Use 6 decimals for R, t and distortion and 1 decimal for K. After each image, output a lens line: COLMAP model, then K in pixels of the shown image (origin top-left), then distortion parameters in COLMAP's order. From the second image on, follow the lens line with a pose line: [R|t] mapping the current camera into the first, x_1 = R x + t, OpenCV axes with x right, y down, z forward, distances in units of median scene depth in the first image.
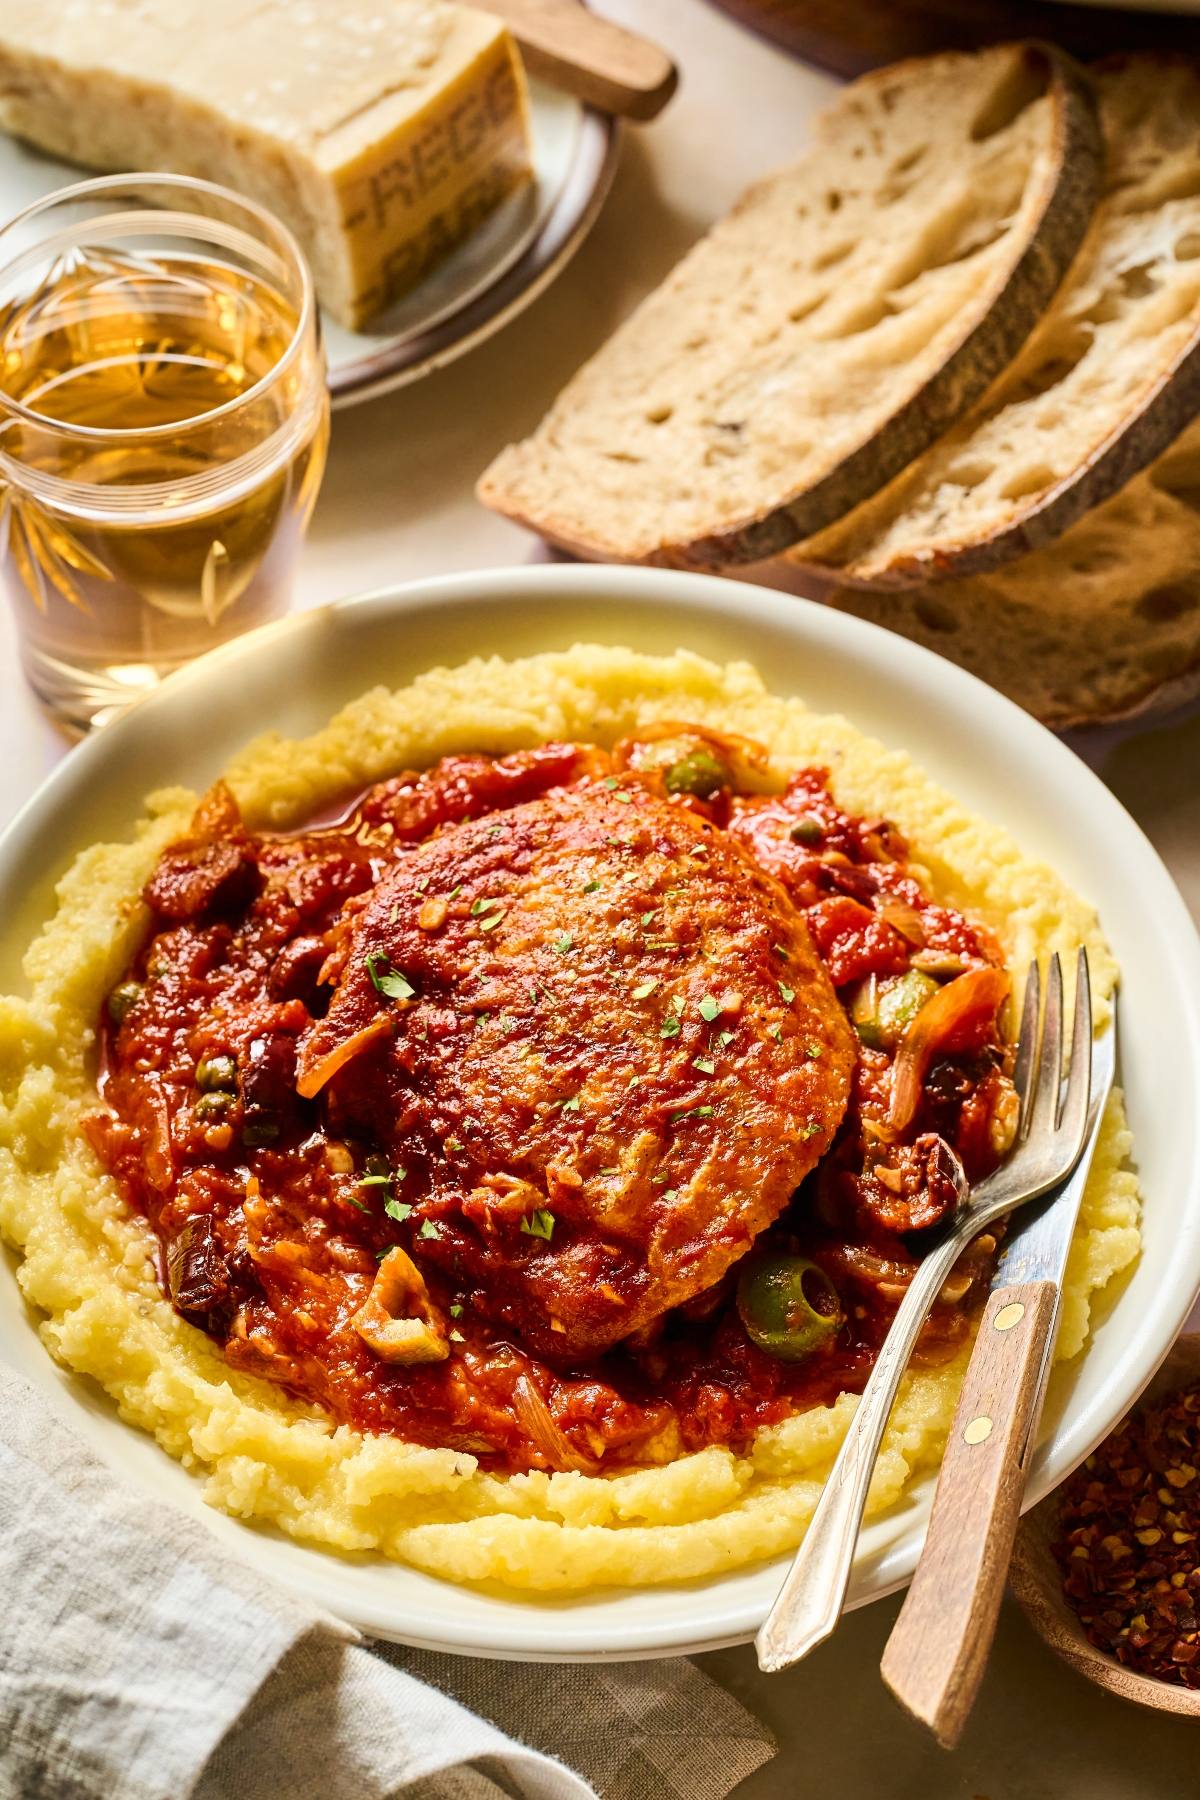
lens RADIAL K [[7207.6, 0, 607.0], [0, 7207.6, 896.9], [0, 0, 1]] dist [-0.334739, 0.000000]
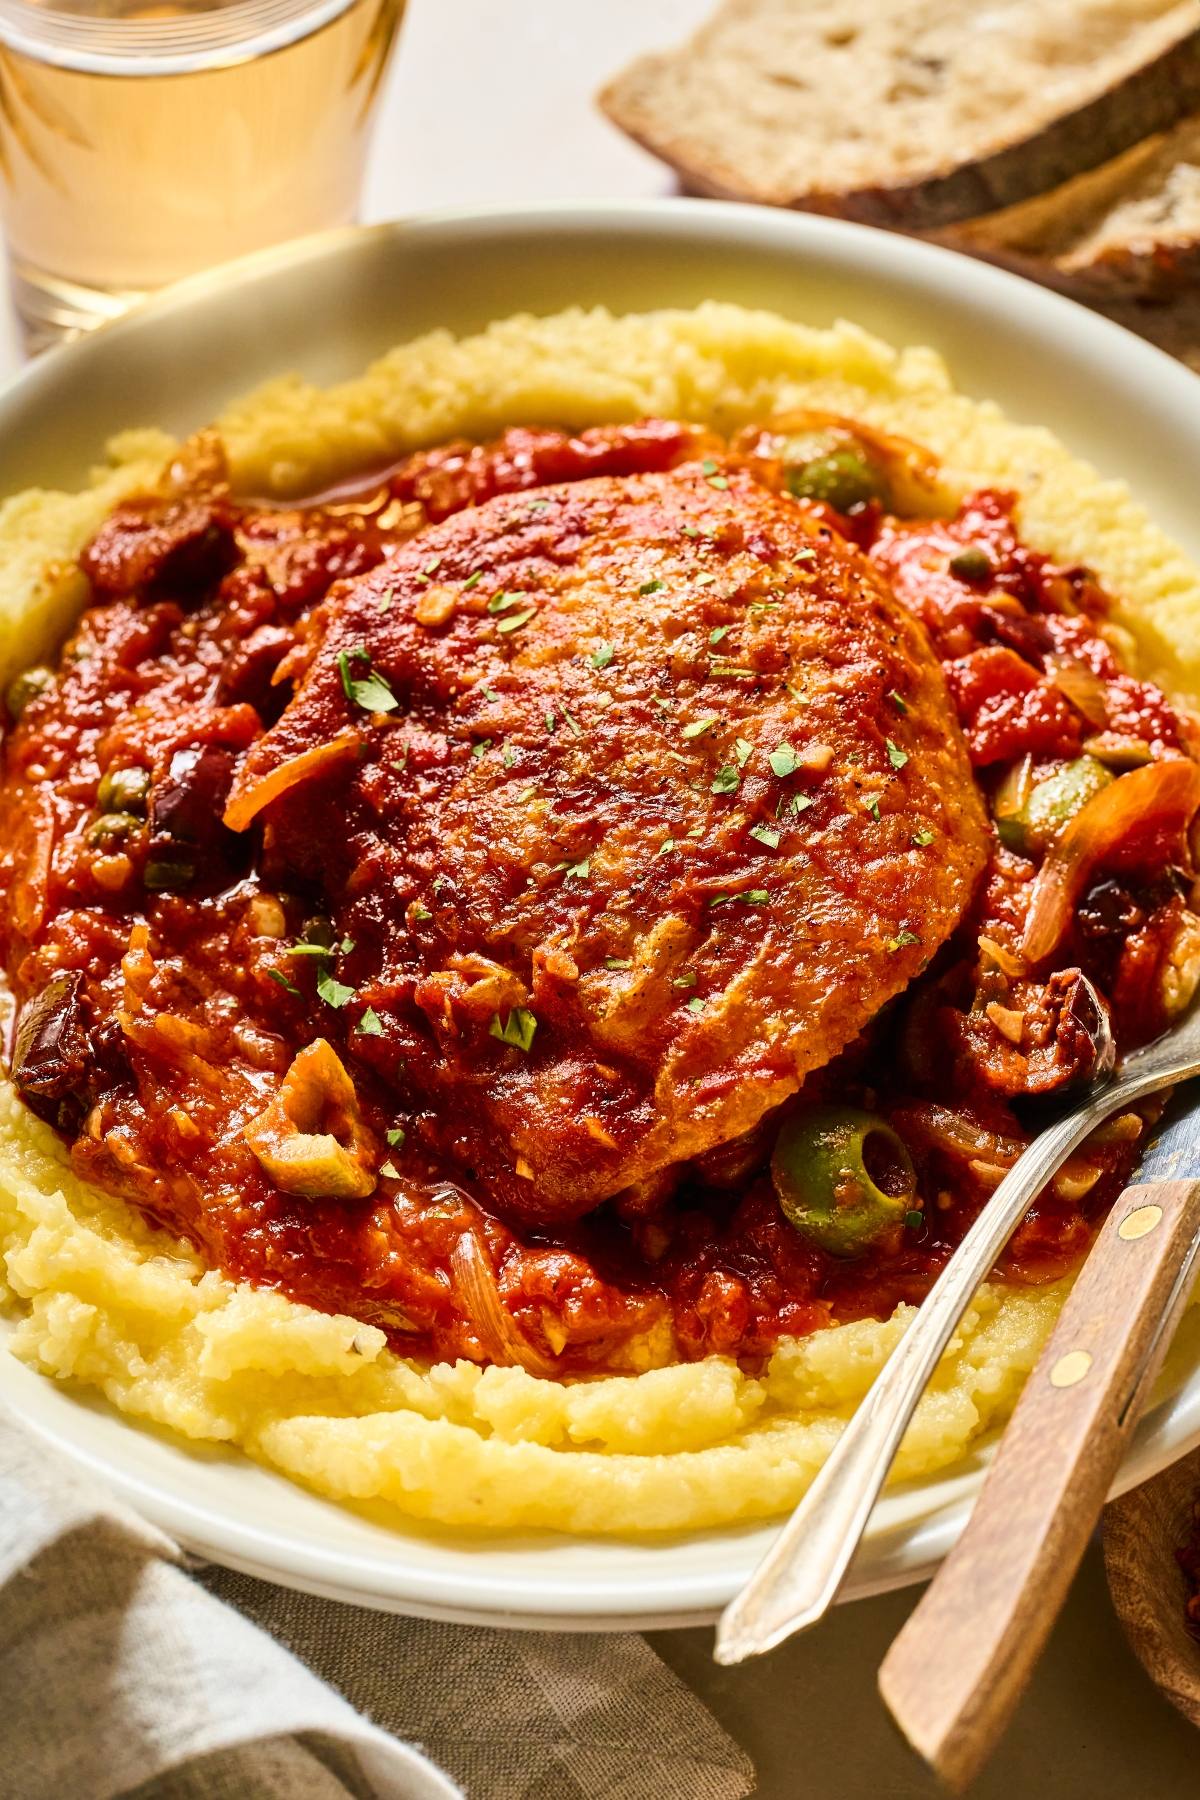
lens RADIAL K [[7207.6, 0, 589.9], [0, 7207.6, 902.4], [0, 0, 1]] dist [-0.334739, 0.000000]
pose [[0.989690, 0.107785, -0.094321, 0.064725], [-0.110440, 0.993608, -0.023378, 0.048645], [0.091198, 0.033553, 0.995267, 0.273906]]
